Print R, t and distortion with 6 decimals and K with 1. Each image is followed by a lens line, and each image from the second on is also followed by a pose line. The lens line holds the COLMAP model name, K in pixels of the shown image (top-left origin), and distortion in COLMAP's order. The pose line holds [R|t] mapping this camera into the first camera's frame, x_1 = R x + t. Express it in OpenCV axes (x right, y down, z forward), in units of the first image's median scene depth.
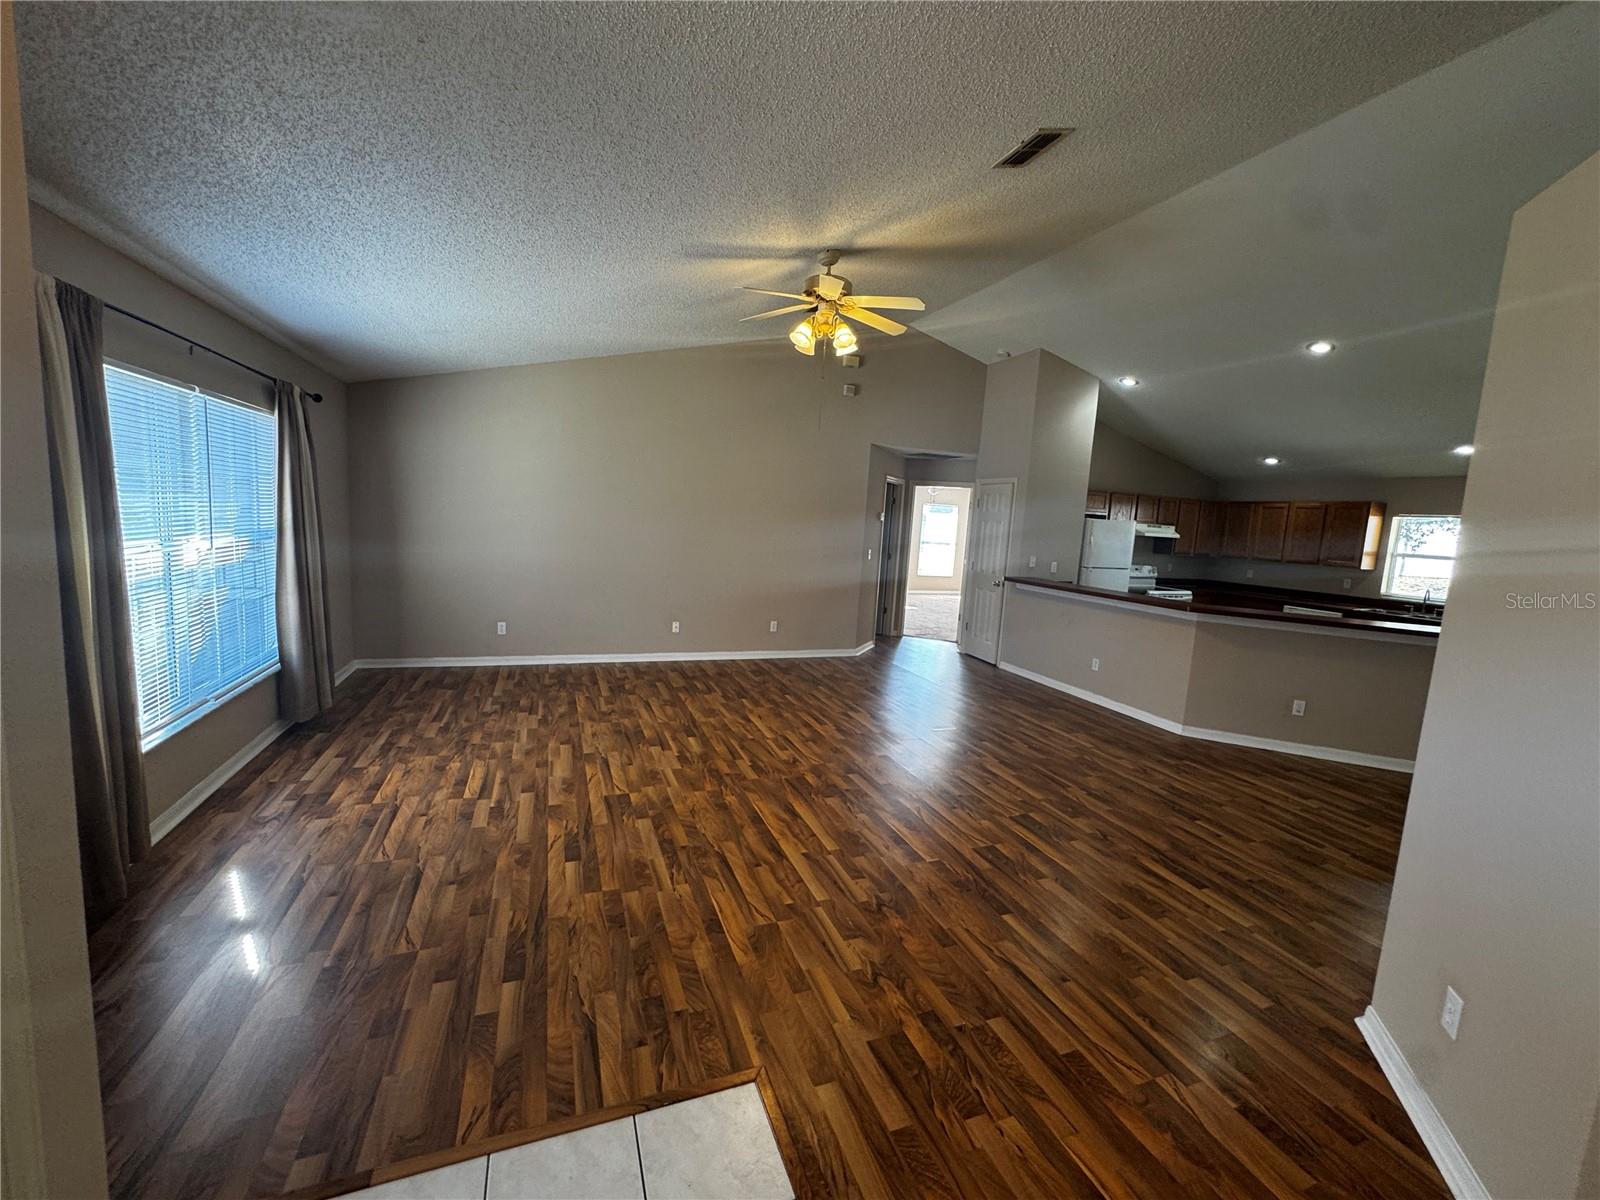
lens RADIAL K [[644.8, 0, 804.7], [0, 644.8, 594.3], [0, 0, 1]] dist [0.001261, 0.000170]
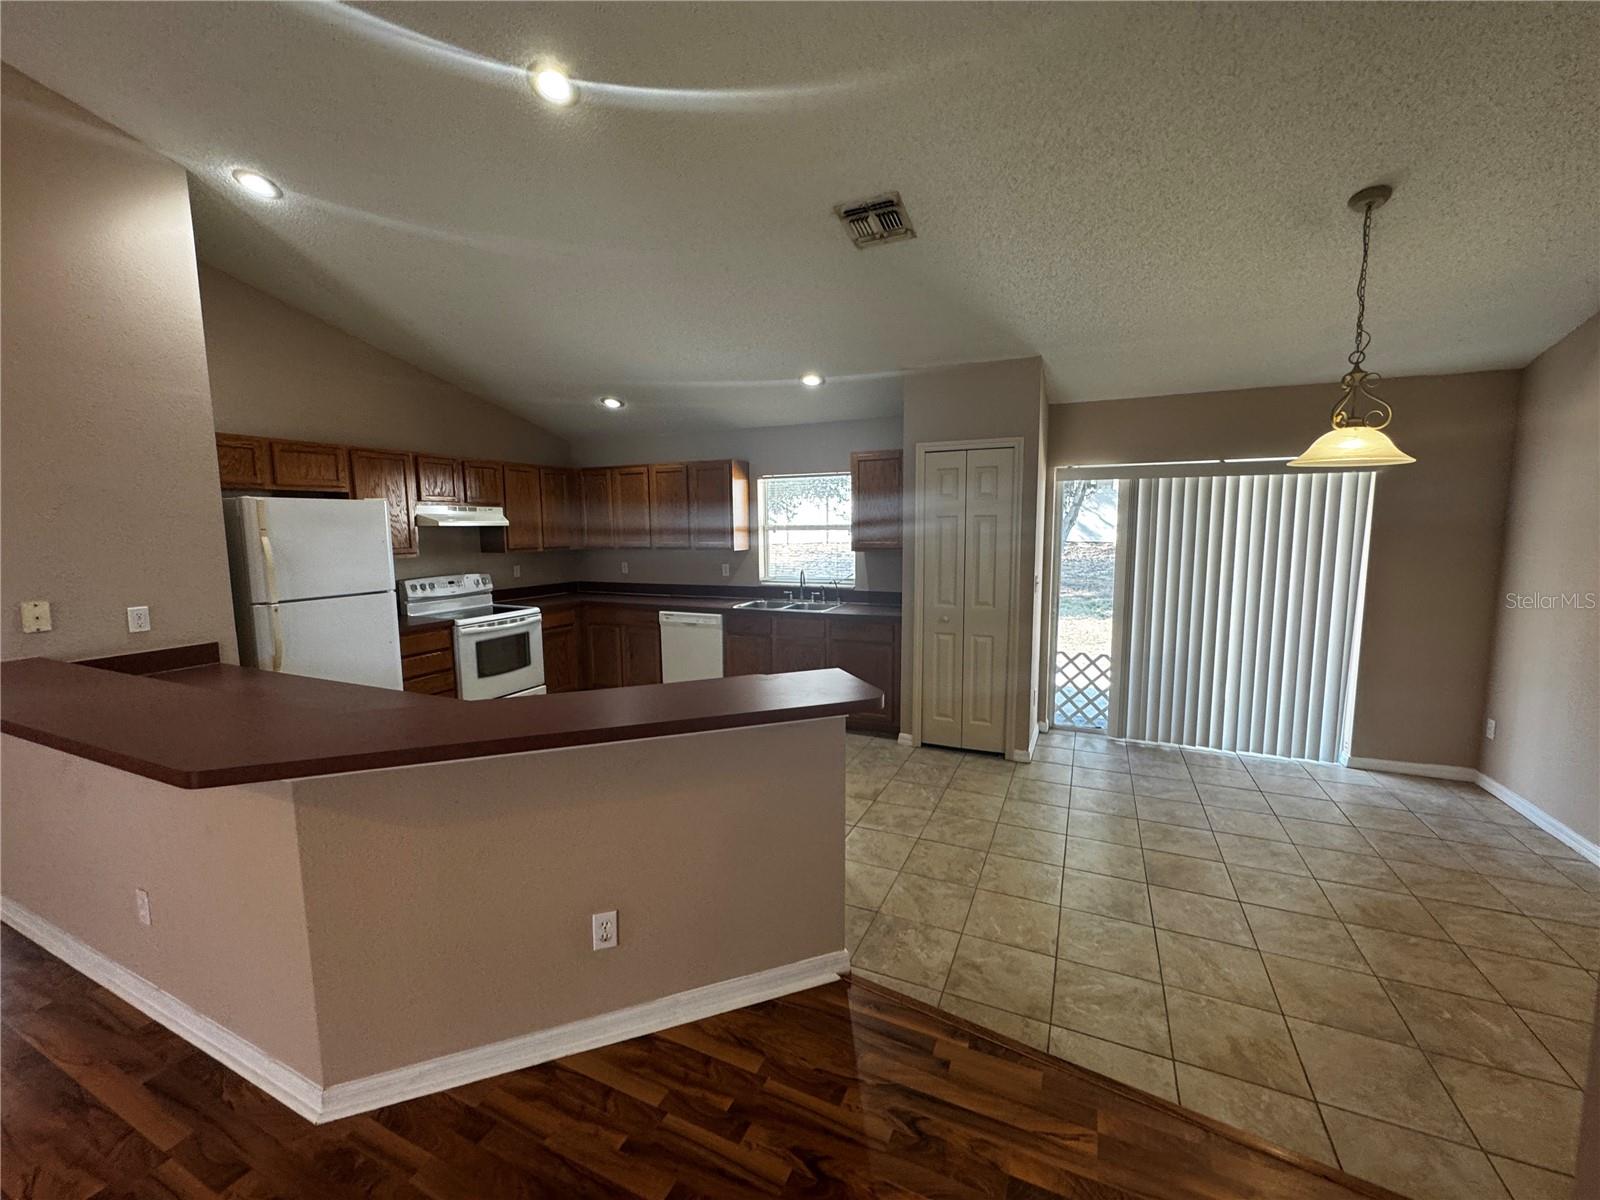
lens RADIAL K [[642.6, 0, 799.3], [0, 642.6, 594.5], [0, 0, 1]] dist [0.000622, 0.000323]
pose [[0.721793, -0.141920, 0.677402, 0.391032], [0.133740, 0.988904, 0.064678, -0.026344], [-0.679064, 0.043912, 0.732764, 0.392429]]
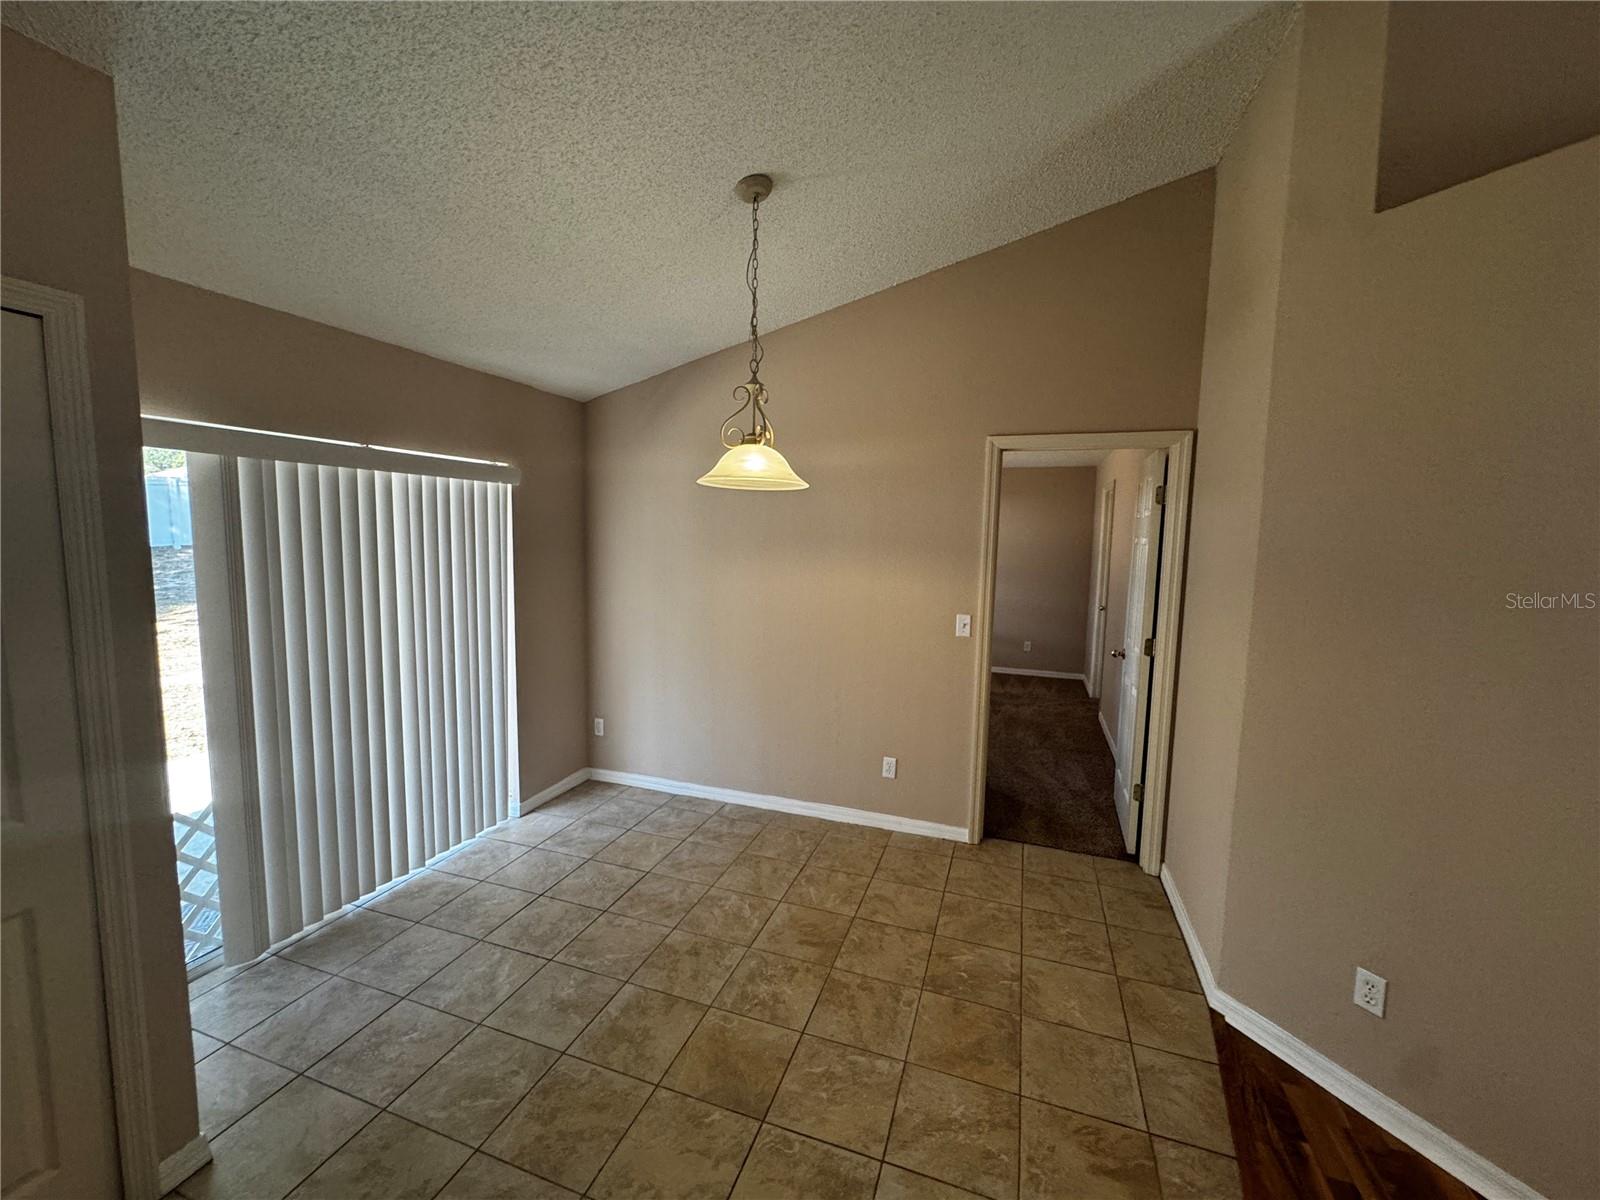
lens RADIAL K [[642.6, 0, 799.3], [0, 642.6, 594.5], [0, 0, 1]] dist [0.000622, 0.000323]
pose [[-0.749810, -0.139344, 0.646814, 0.721766], [0.013697, 0.974094, 0.225729, -0.063072], [-0.661512, 0.178113, -0.728477, 0.772431]]
